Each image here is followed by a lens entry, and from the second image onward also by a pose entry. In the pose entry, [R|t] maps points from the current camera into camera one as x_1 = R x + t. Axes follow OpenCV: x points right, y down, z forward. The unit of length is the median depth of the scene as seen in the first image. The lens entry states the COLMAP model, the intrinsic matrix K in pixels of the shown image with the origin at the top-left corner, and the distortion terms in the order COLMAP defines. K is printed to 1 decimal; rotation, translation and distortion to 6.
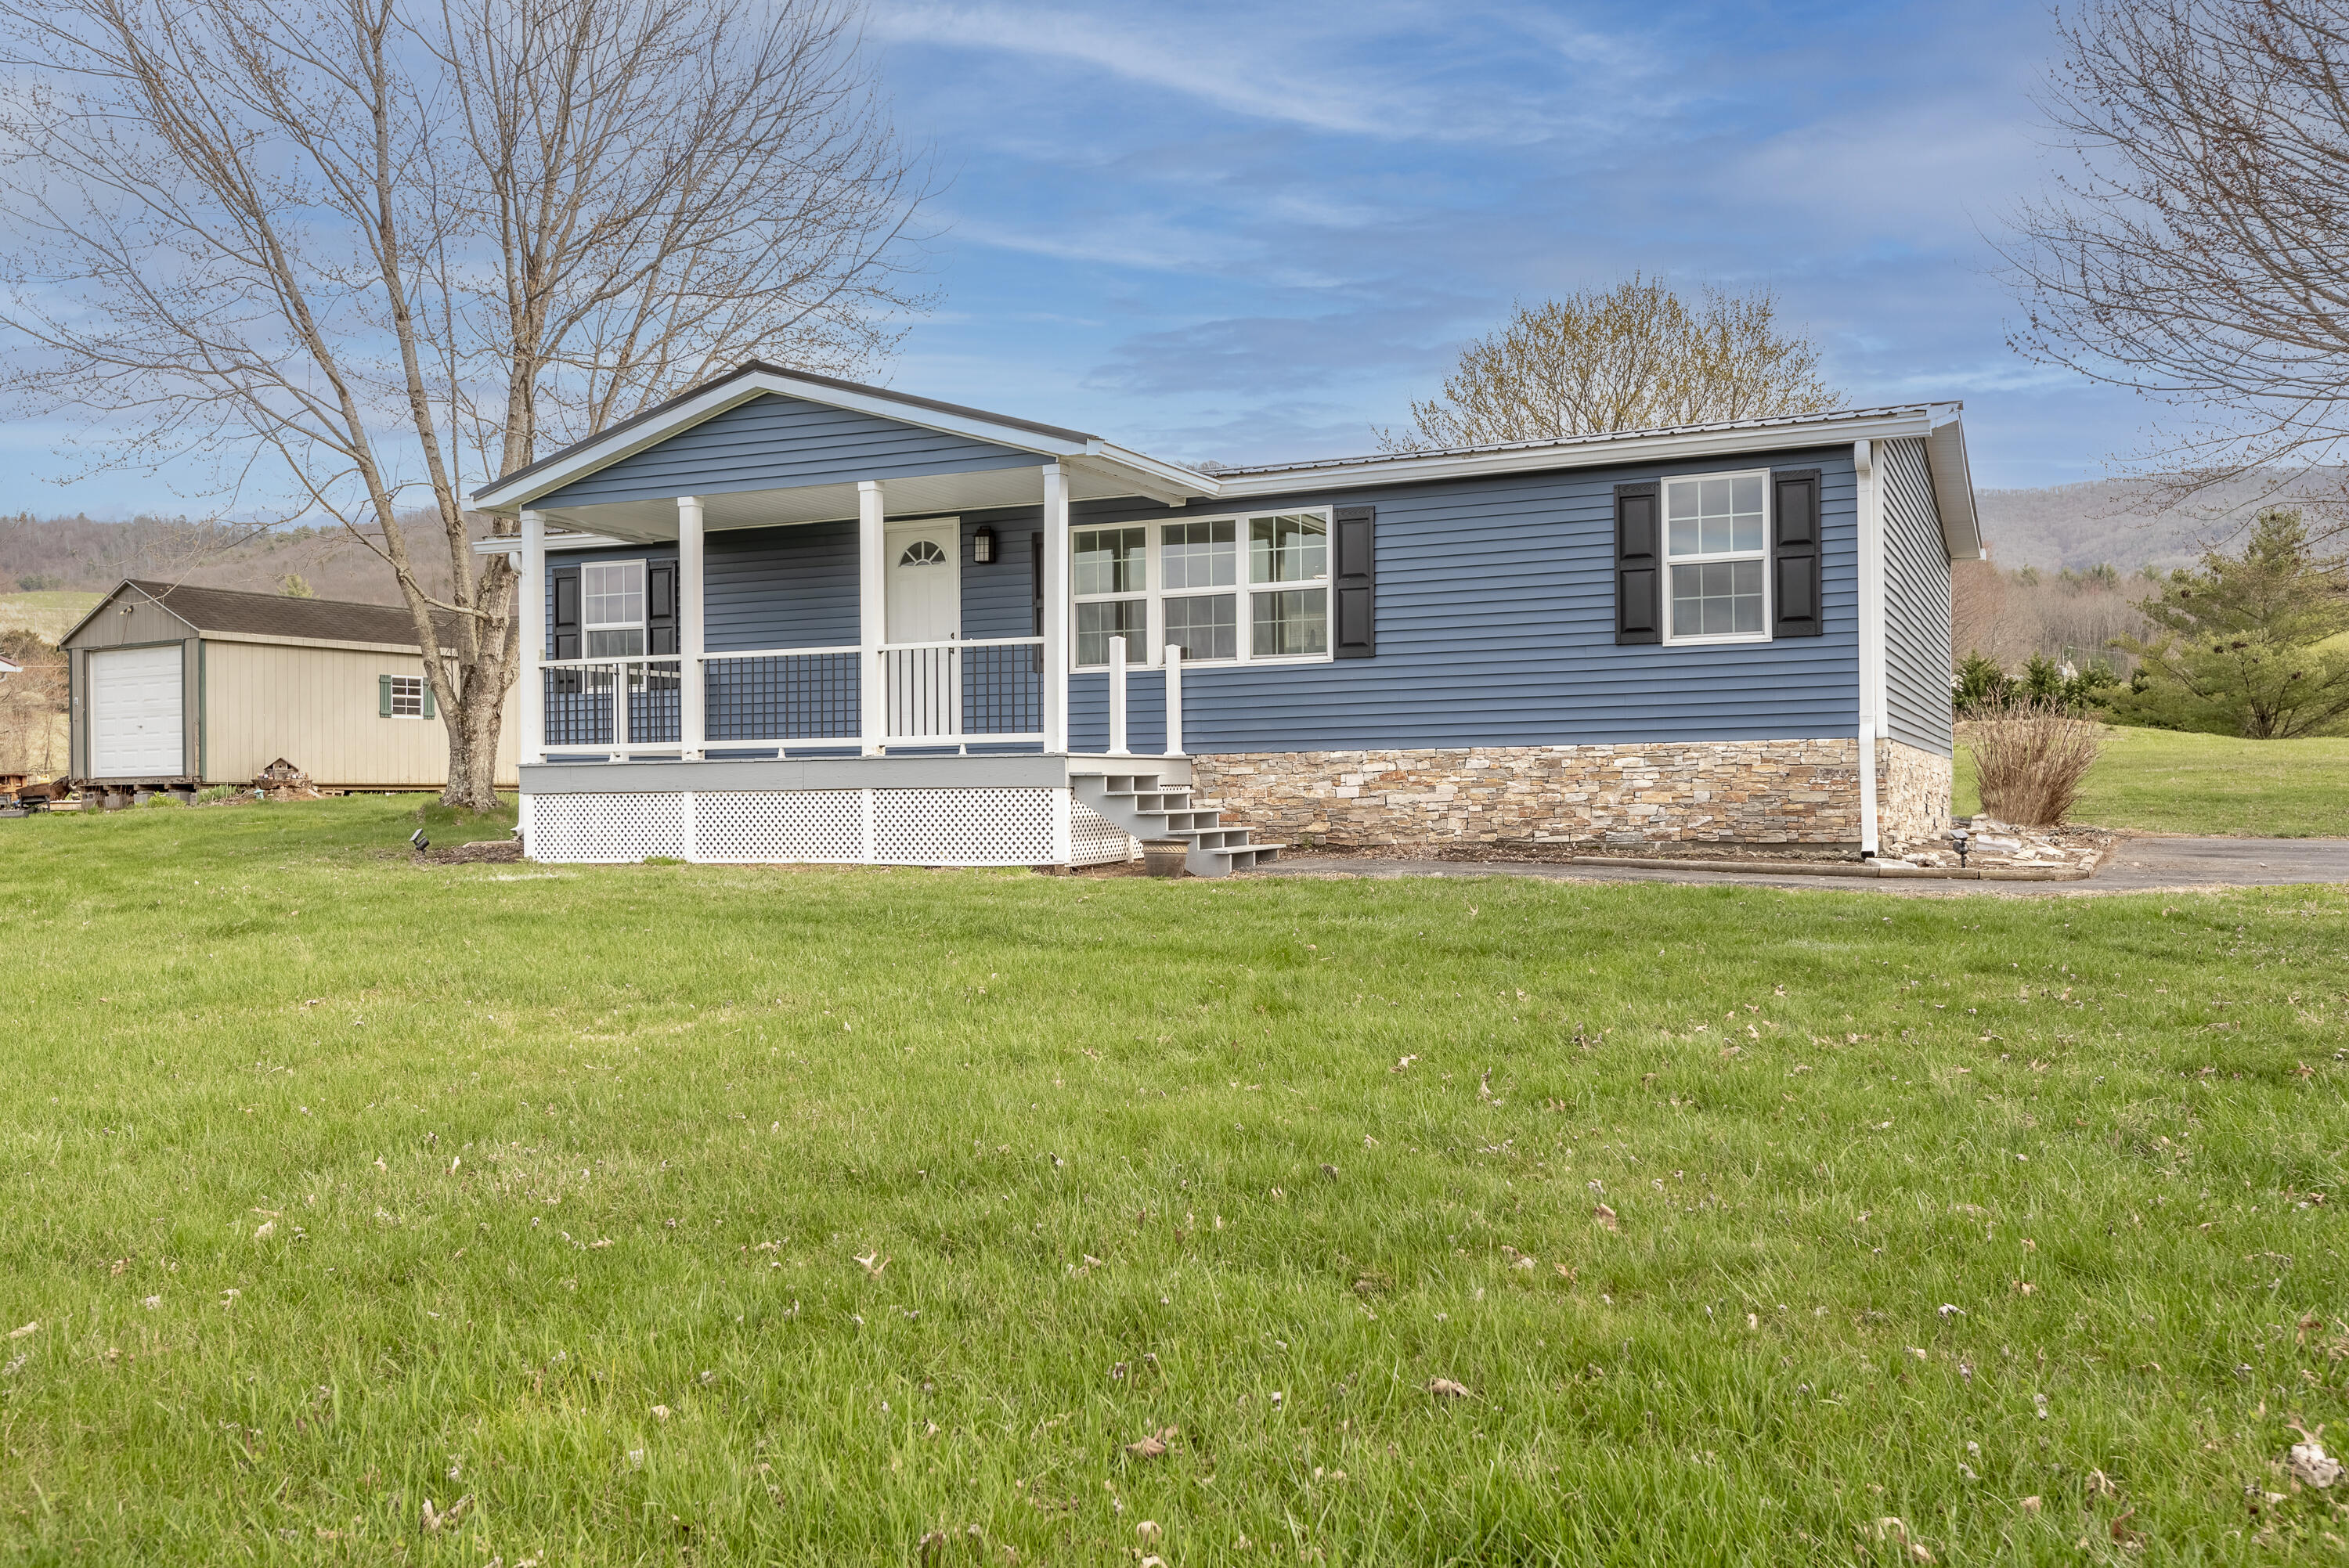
lens RADIAL K [[2011.9, 0, 1168.4], [0, 2011.9, 781.2], [0, 0, 1]] dist [0.006068, 0.007837]
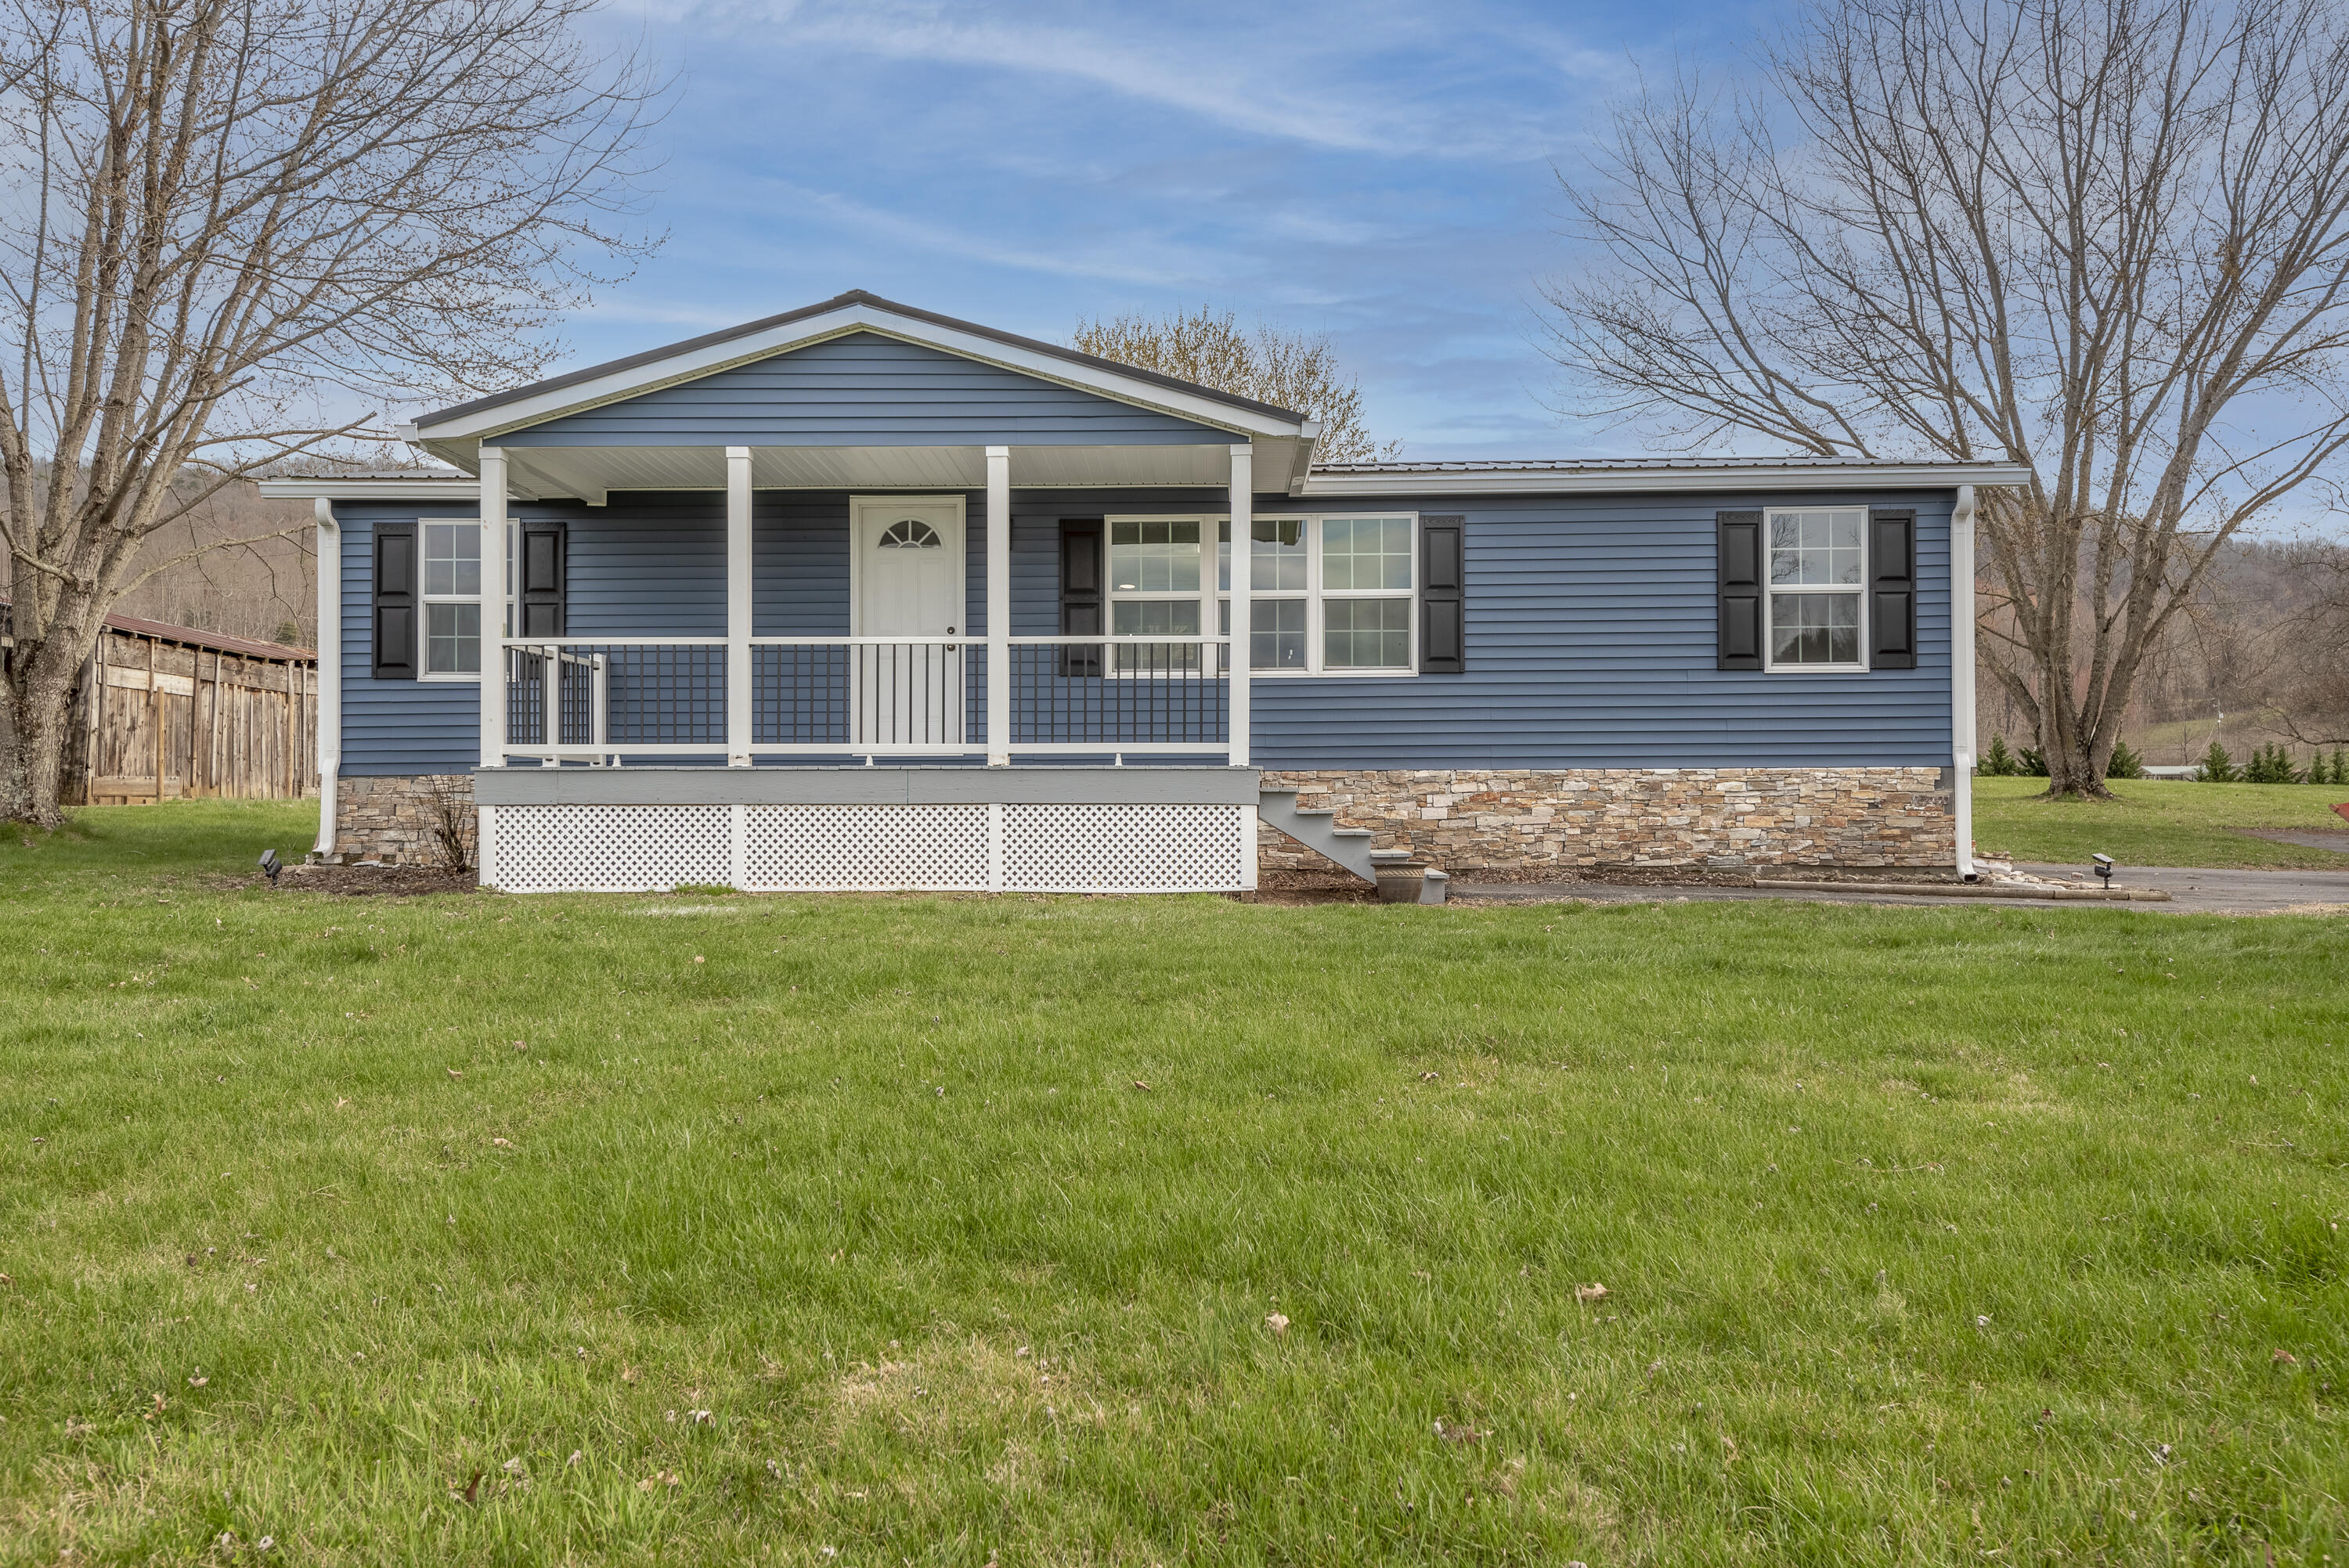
lens RADIAL K [[2011.9, 0, 1172.0], [0, 2011.9, 791.8], [0, 0, 1]] dist [0.006068, 0.007837]
pose [[0.917365, 0.014908, 0.397768, -0.418397], [-0.011707, 0.999877, -0.010475, 0.006850], [-0.397875, 0.004953, 0.917426, 0.181596]]
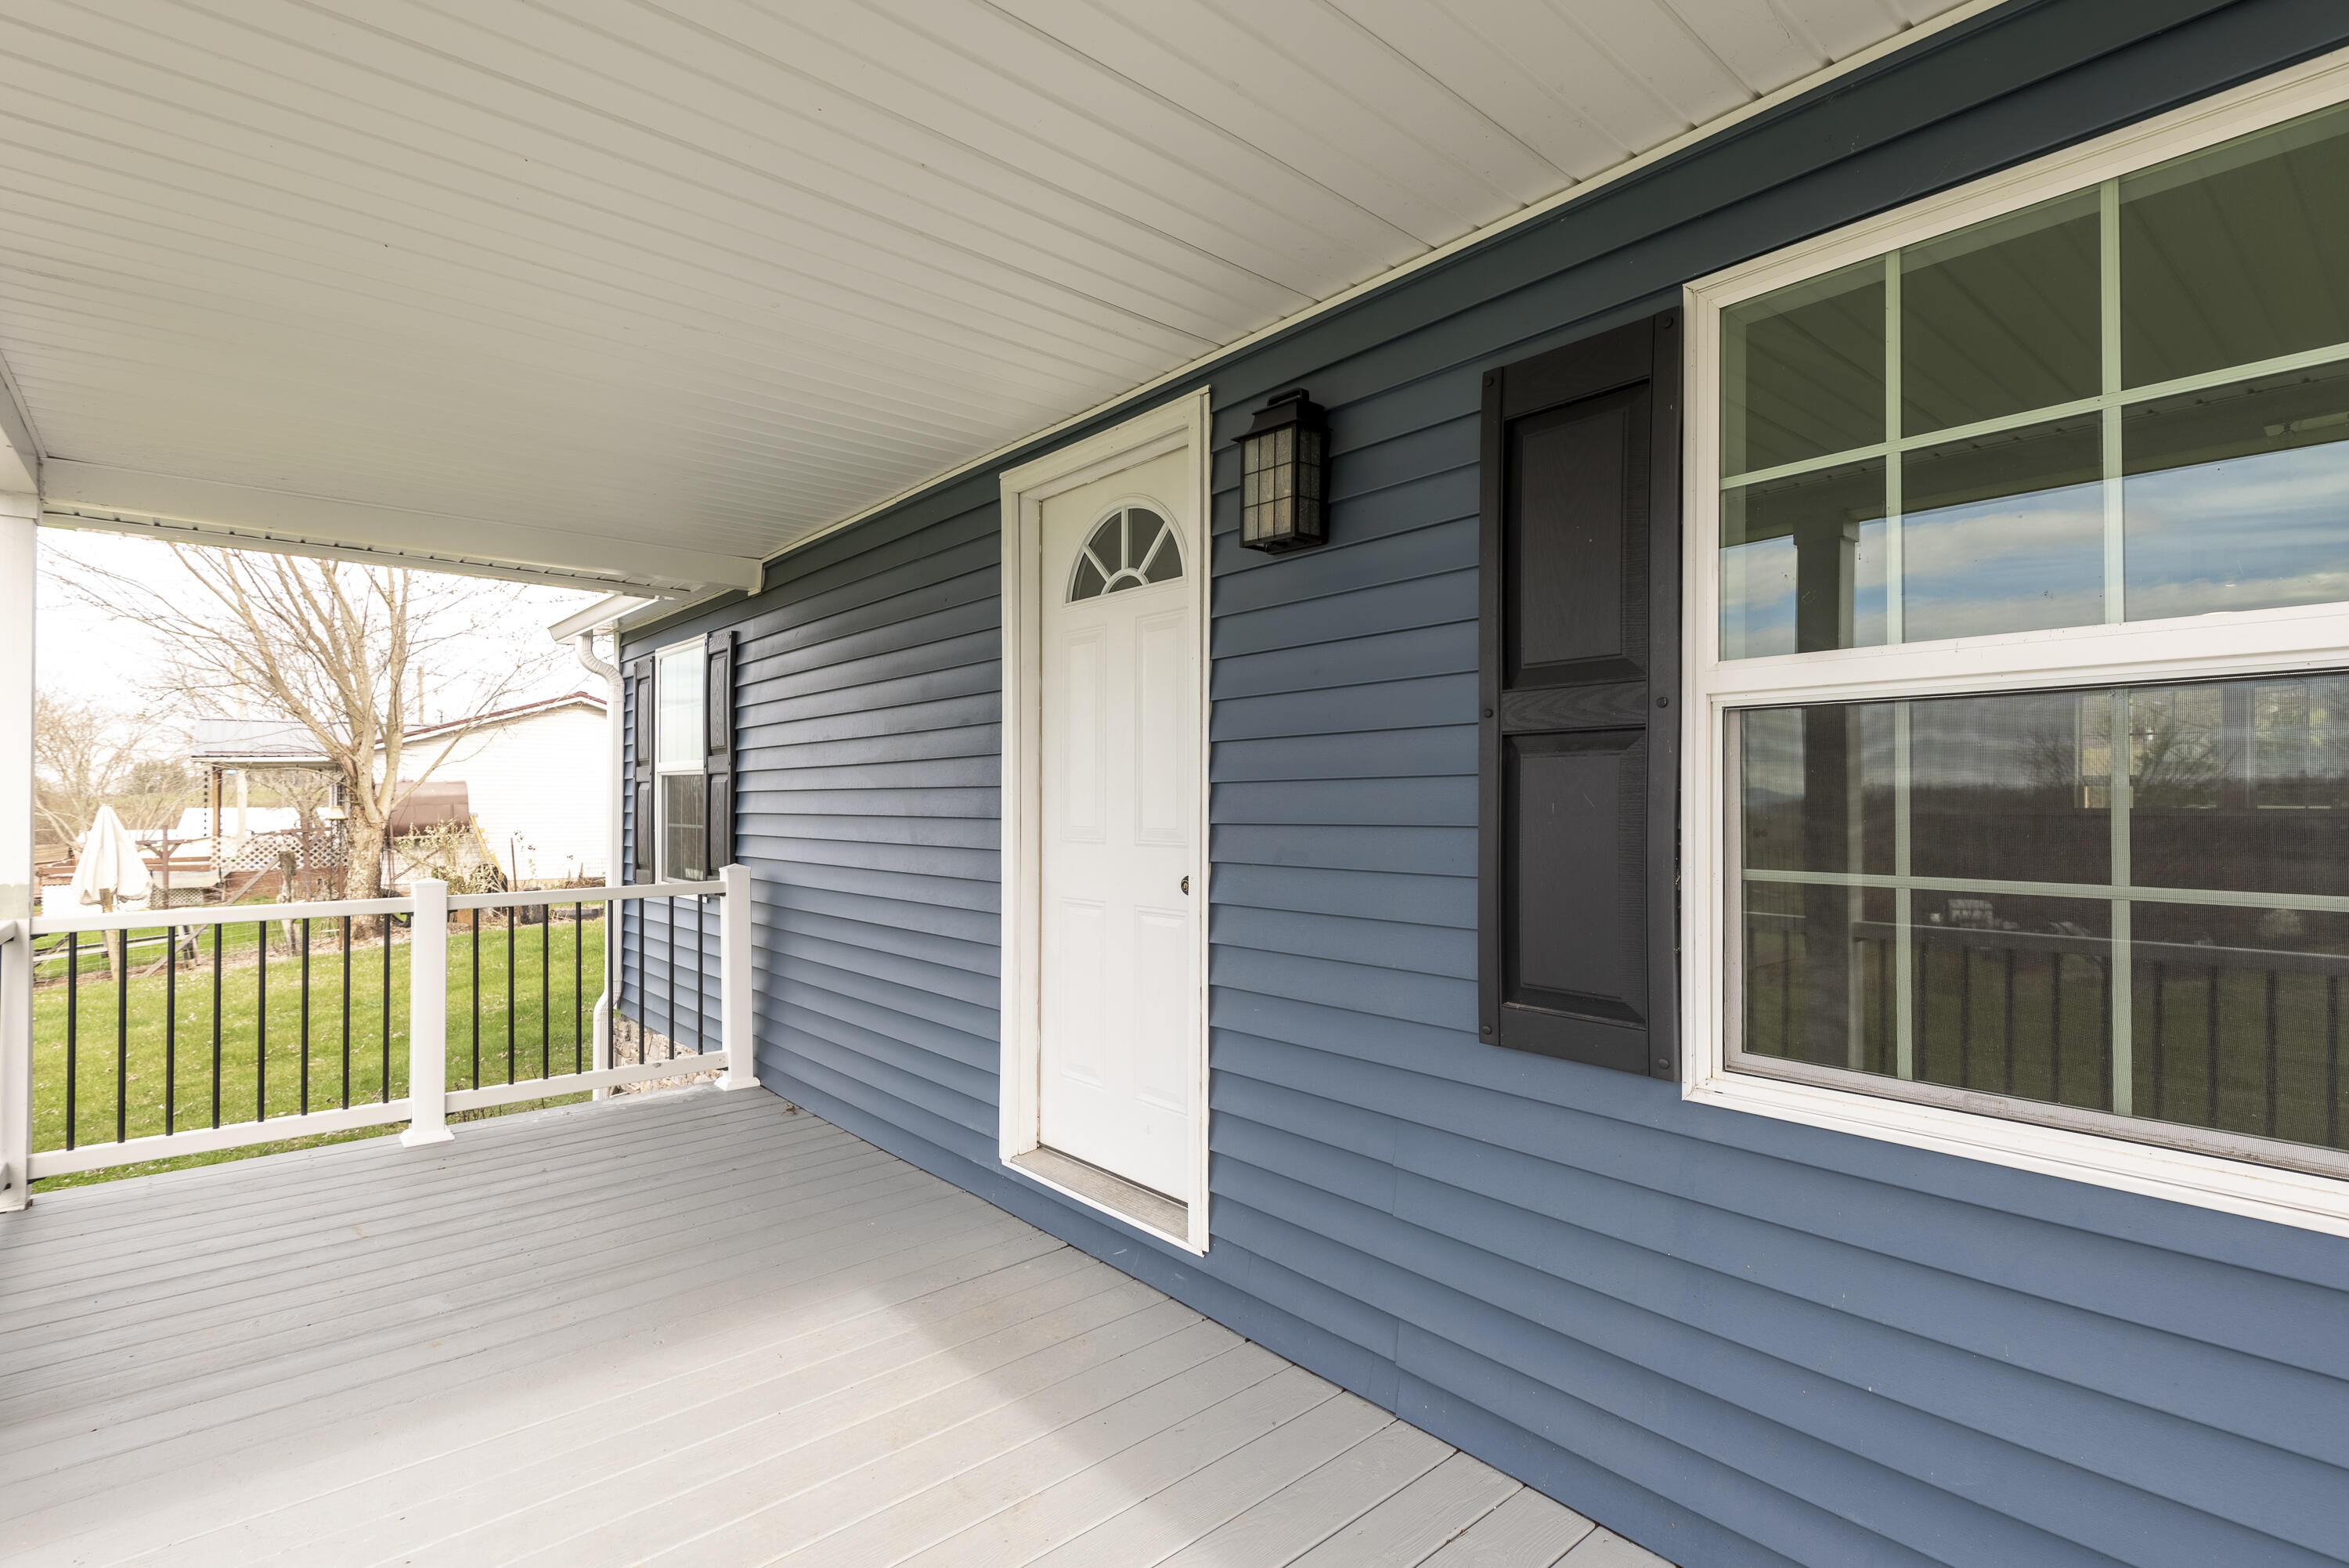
lens RADIAL K [[1081.0, 0, 1161.4], [0, 1081.0, 792.4], [0, 0, 1]] dist [0.016052, -0.007050]
pose [[0.899804, 0.013064, -0.436099, -0.053167], [-0.013312, 0.999908, 0.002488, -0.089325], [0.436091, 0.003567, 0.899895, 0.988507]]
